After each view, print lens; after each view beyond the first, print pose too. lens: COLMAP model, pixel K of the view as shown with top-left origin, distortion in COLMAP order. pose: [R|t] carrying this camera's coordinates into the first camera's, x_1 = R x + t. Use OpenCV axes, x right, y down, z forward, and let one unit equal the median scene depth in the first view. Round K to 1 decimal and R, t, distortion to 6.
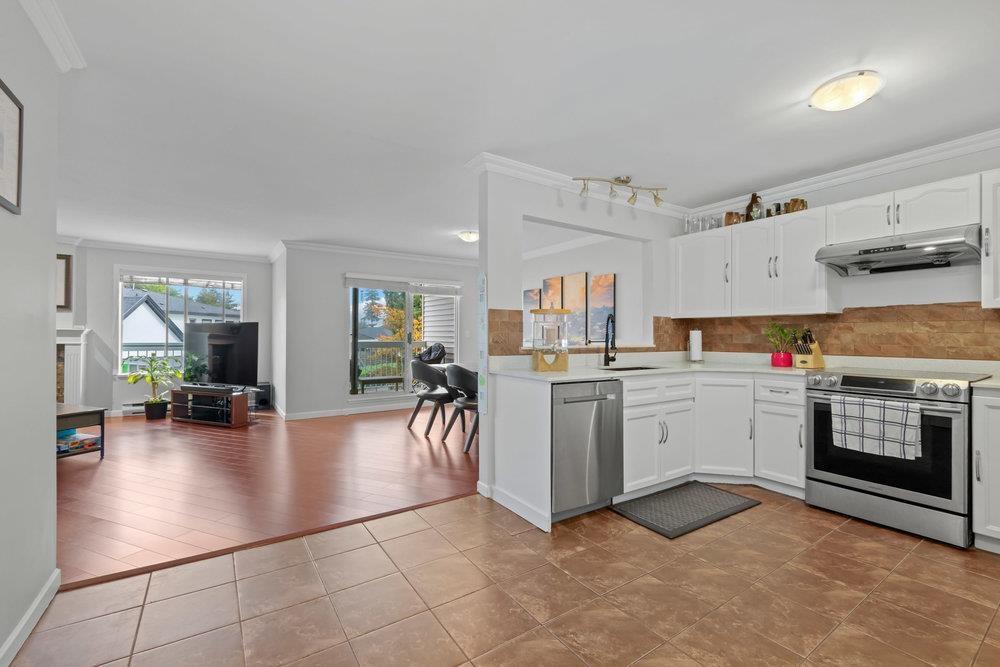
lens RADIAL K [[422.5, 0, 500.0], [0, 422.5, 333.5], [0, 0, 1]] dist [-0.003616, -0.000198]
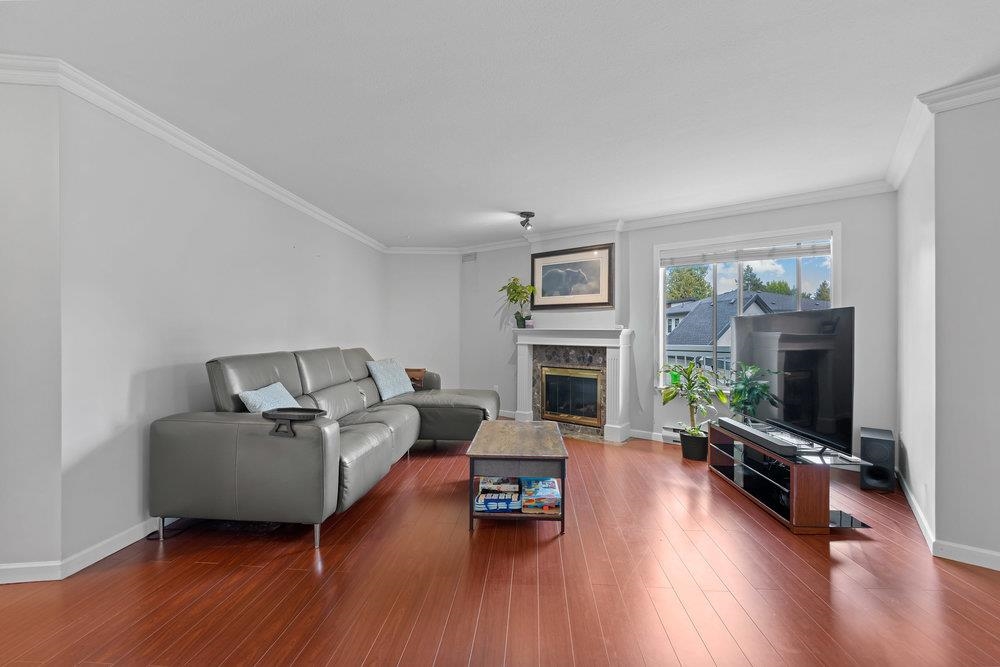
lens RADIAL K [[431.1, 0, 497.8], [0, 431.1, 334.4], [0, 0, 1]] dist [0.000593, 0.000028]
pose [[0.302296, -0.001807, -0.953212, -0.411902], [0.005639, 0.999984, -0.000107, -0.002010], [0.953197, -0.005343, 0.302301, 0.819797]]
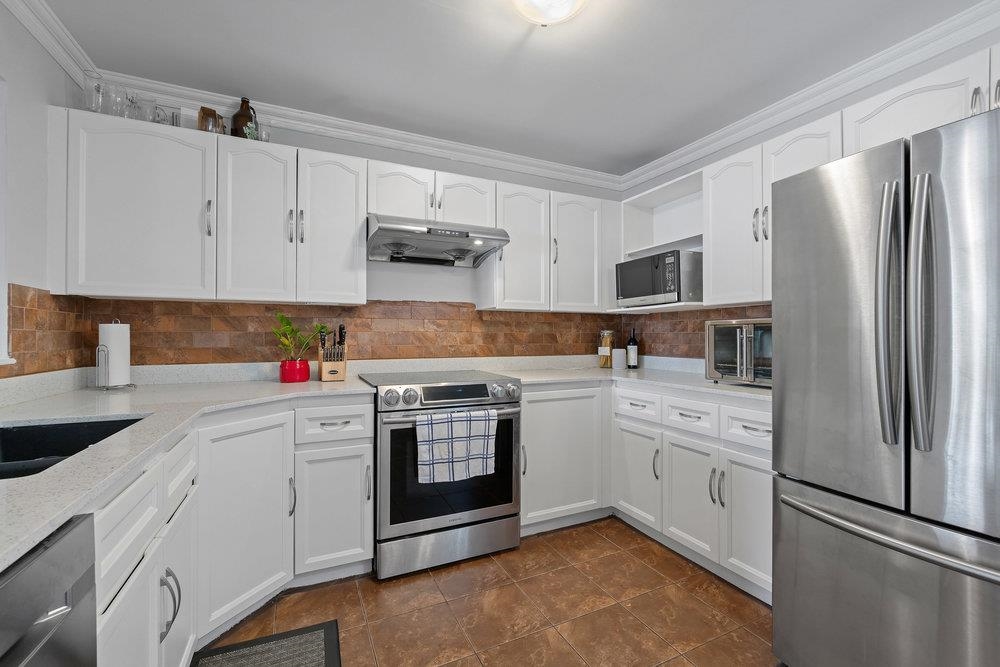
lens RADIAL K [[427.1, 0, 494.7], [0, 427.1, 333.3], [0, 0, 1]] dist [0.000232, 0.000275]
pose [[0.152582, 0.002172, 0.988288, 0.057616], [-0.005328, 0.999985, -0.001375, 0.002525], [-0.988277, -0.005056, 0.152591, 0.594960]]
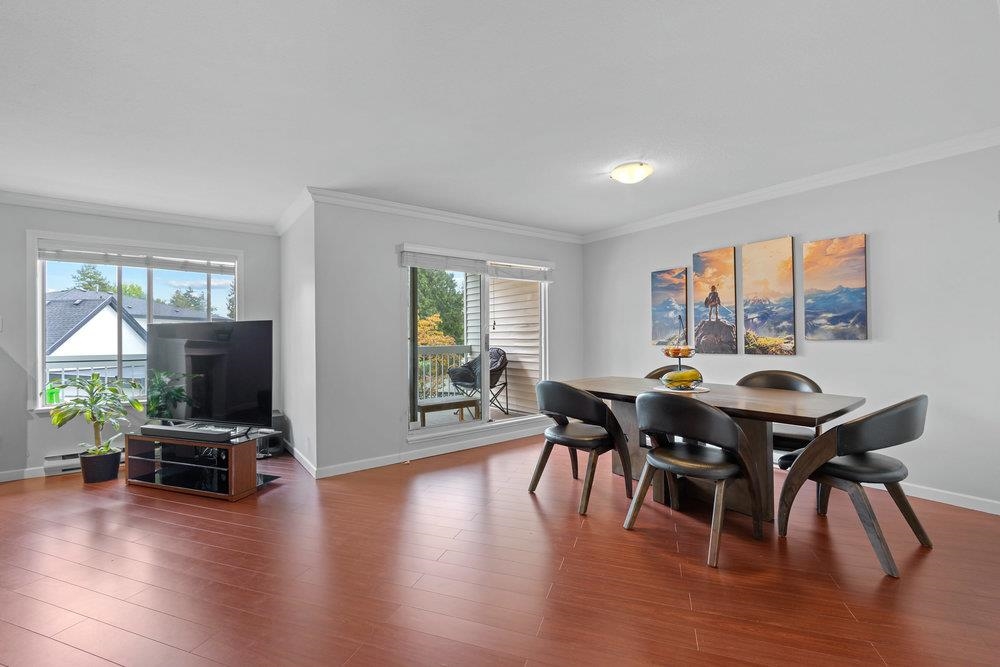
lens RADIAL K [[422.5, 0, 500.0], [0, 422.5, 333.5], [0, 0, 1]] dist [-0.003616, -0.000198]
pose [[0.999018, -0.014447, 0.041878, -0.434030], [0.014528, 0.999893, -0.001617, -0.004024], [-0.041850, 0.002223, 0.999121, 0.610984]]
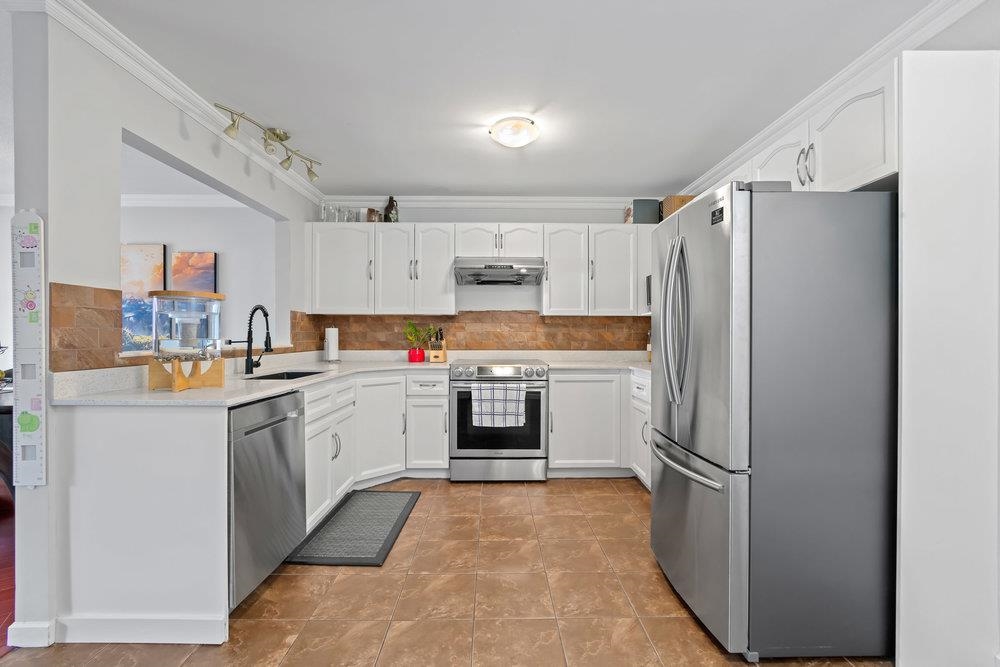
lens RADIAL K [[427.1, 0, 494.7], [0, 427.1, 333.3], [0, 0, 1]] dist [0.000232, 0.000275]
pose [[0.552264, 0.000478, 0.833669, -0.143346], [-0.004872, 0.999985, 0.002655, 0.000390], [-0.833655, -0.005528, 0.552258, 0.222101]]
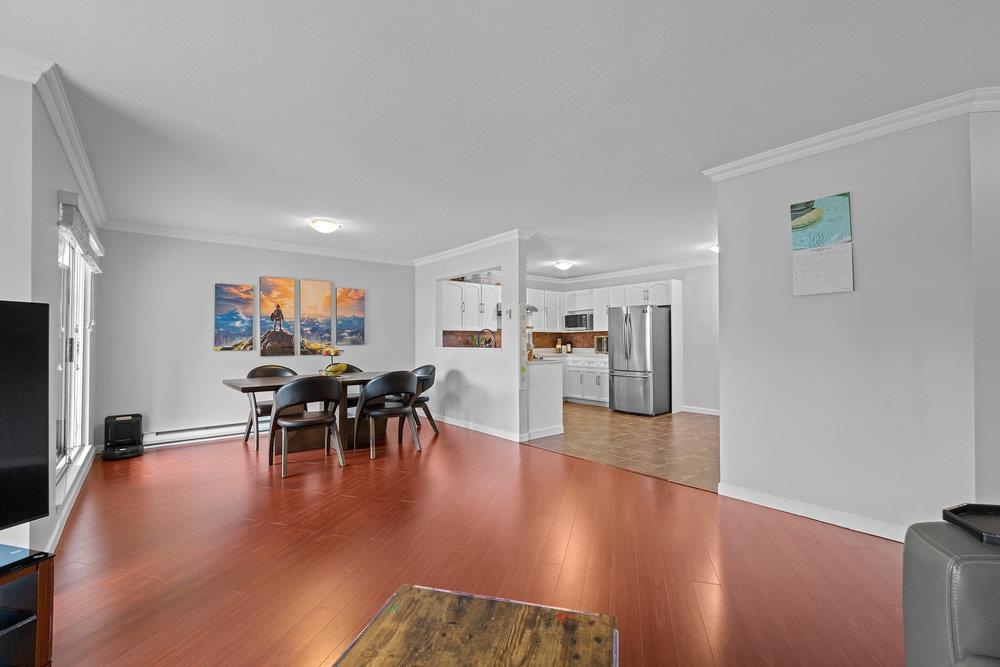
lens RADIAL K [[427.1, 0, 494.7], [0, 427.1, 333.3], [0, 0, 1]] dist [0.000232, 0.000275]
pose [[-0.093925, 0.014223, 0.995478, -1.453139], [-0.000202, 0.999898, -0.014305, -0.001901], [-0.995579, -0.001545, -0.093912, 1.114810]]
